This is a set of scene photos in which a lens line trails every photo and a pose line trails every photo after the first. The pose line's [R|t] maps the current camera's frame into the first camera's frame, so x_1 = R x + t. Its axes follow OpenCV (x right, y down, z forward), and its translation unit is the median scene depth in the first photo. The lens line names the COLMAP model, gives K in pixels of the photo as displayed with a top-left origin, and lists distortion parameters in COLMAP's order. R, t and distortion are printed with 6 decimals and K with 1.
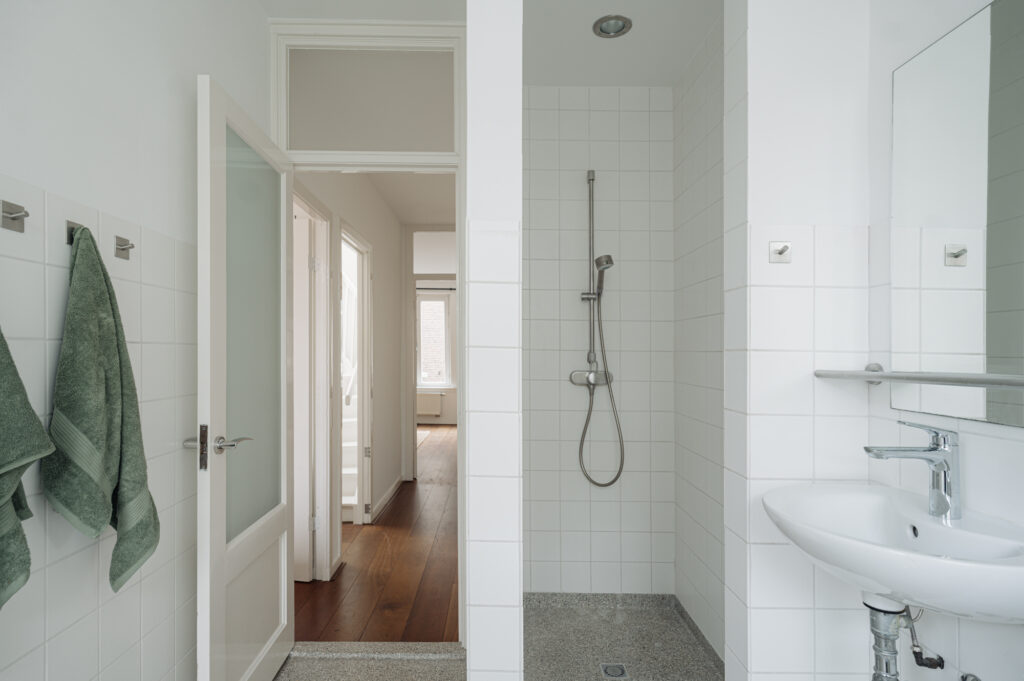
lens RADIAL K [[574.5, 0, 509.1], [0, 574.5, 345.1], [0, 0, 1]] dist [-0.003595, -0.000696]
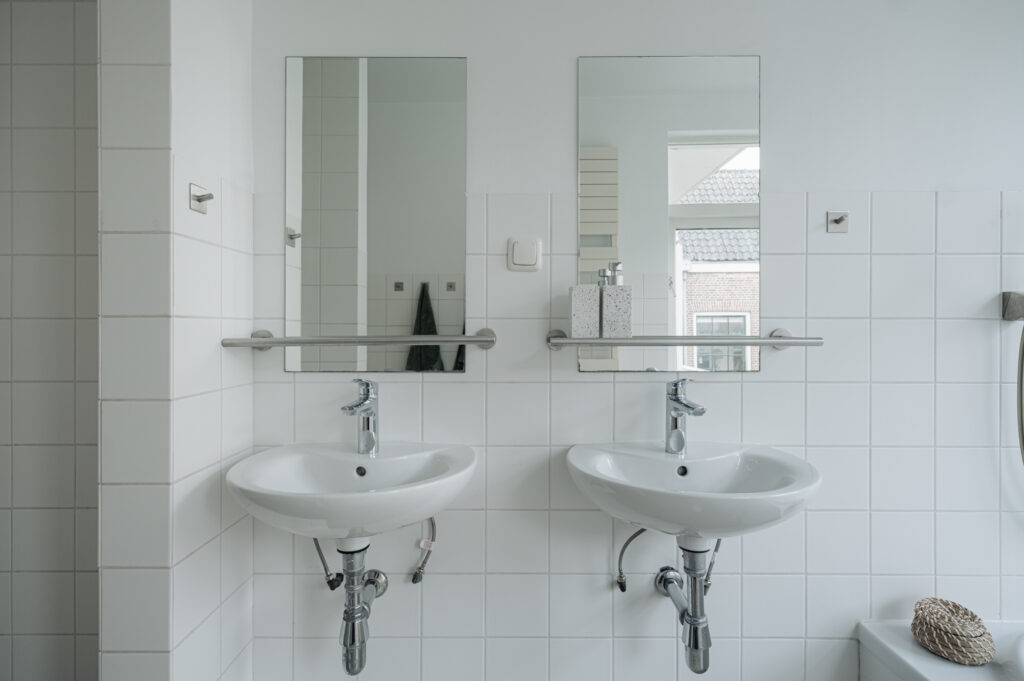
lens RADIAL K [[501.4, 0, 514.8], [0, 501.4, 319.9], [0, 0, 1]] dist [0.000886, -0.000013]
pose [[0.026304, -0.000956, 0.999654, -0.243907], [-0.005411, 0.999985, 0.001099, 0.010314], [-0.999639, -0.005438, 0.026298, 0.521528]]
